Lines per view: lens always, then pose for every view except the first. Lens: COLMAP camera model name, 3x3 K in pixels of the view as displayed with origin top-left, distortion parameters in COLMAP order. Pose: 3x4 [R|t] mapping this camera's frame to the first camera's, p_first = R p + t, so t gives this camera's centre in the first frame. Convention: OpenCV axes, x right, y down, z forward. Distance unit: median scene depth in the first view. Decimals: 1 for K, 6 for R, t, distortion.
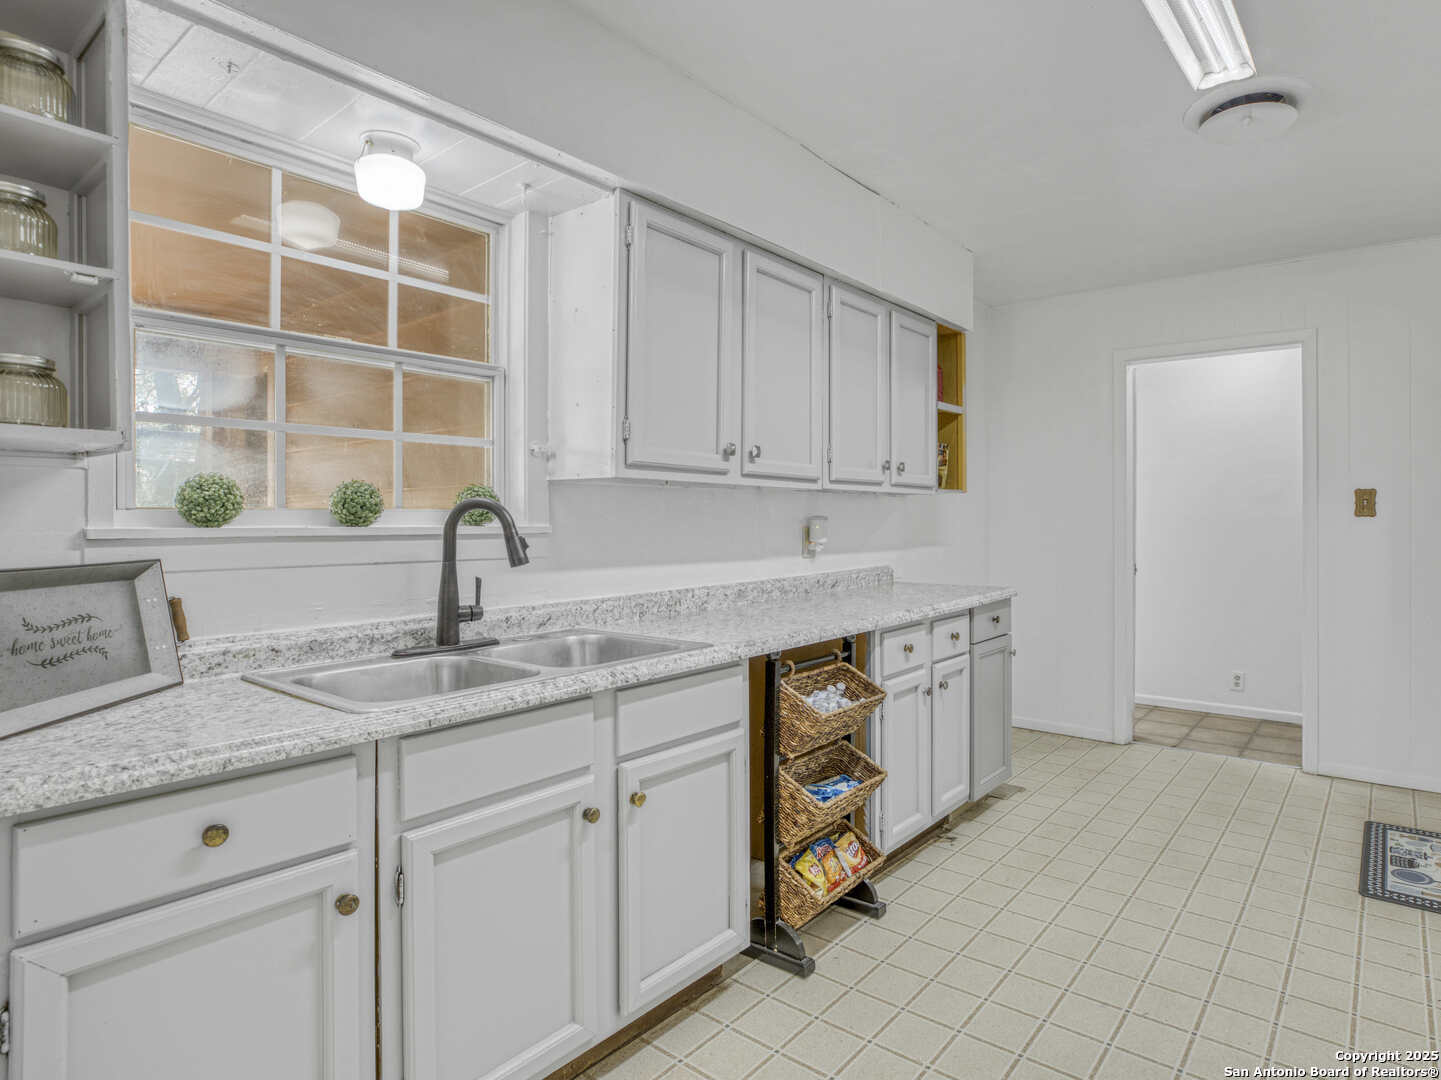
lens RADIAL K [[819.3, 0, 720.5], [0, 819.3, 540.0], [0, 0, 1]] dist [-0.045242, 0.020188]
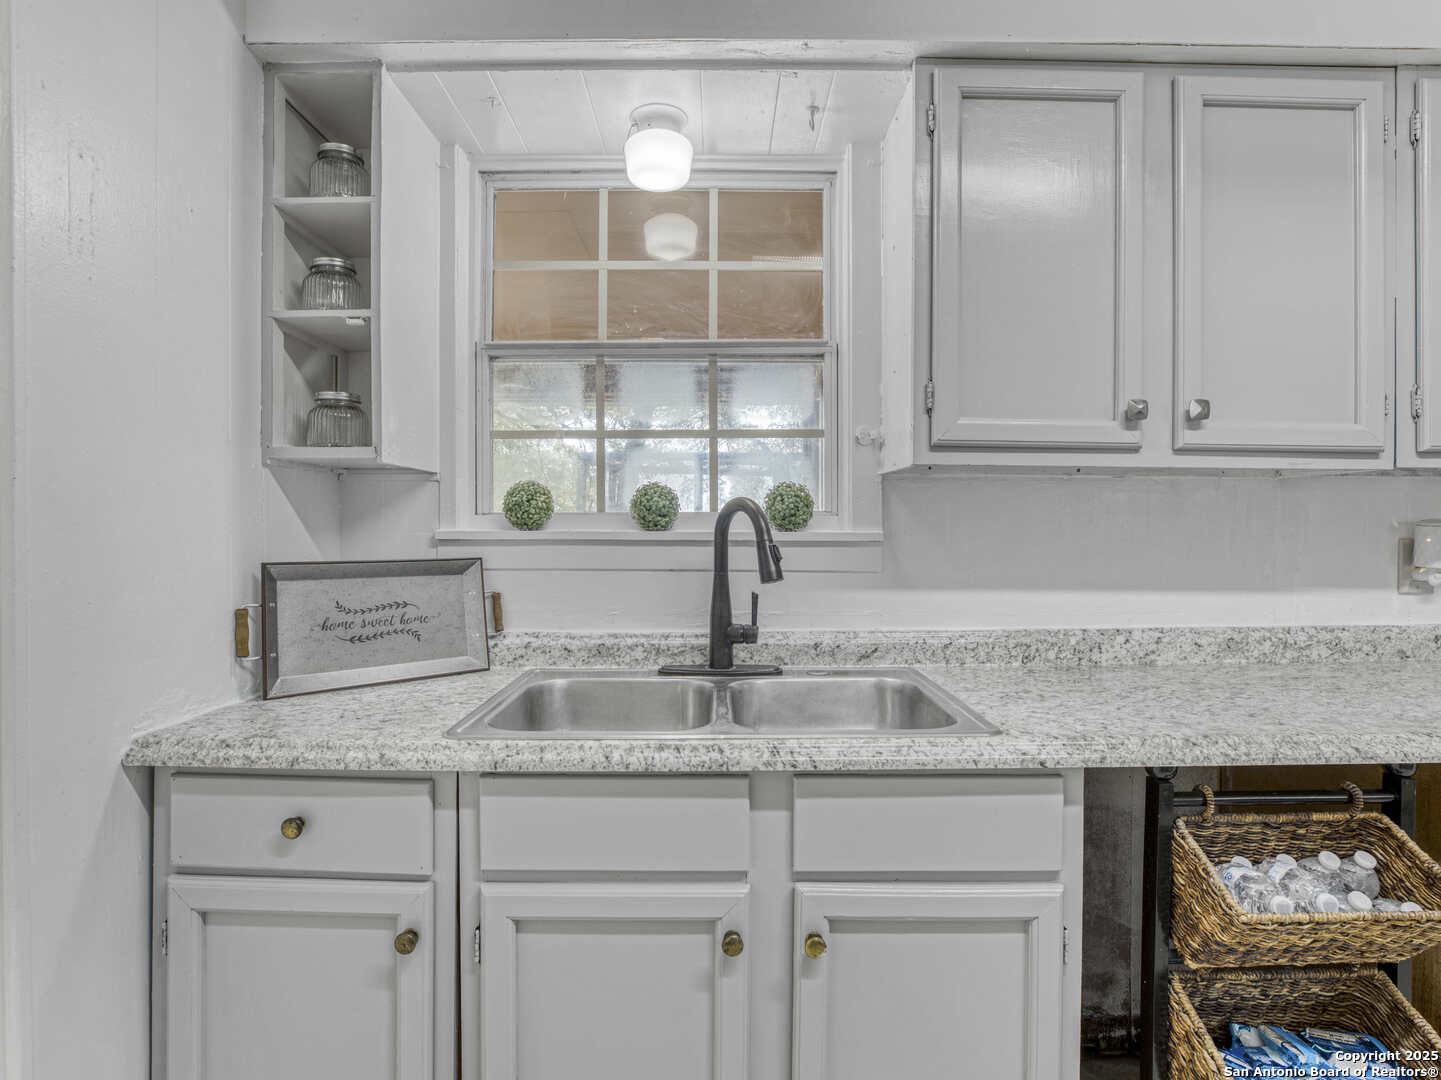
lens RADIAL K [[731.3, 0, 720.5], [0, 731.3, 540.0], [0, 0, 1]] dist [-0.035728, 0.011410]
pose [[0.652122, 0.017489, -0.757912, 0.257381], [-0.021980, 0.999750, 0.004158, -0.010959], [0.757796, 0.013947, 0.652343, 0.492488]]
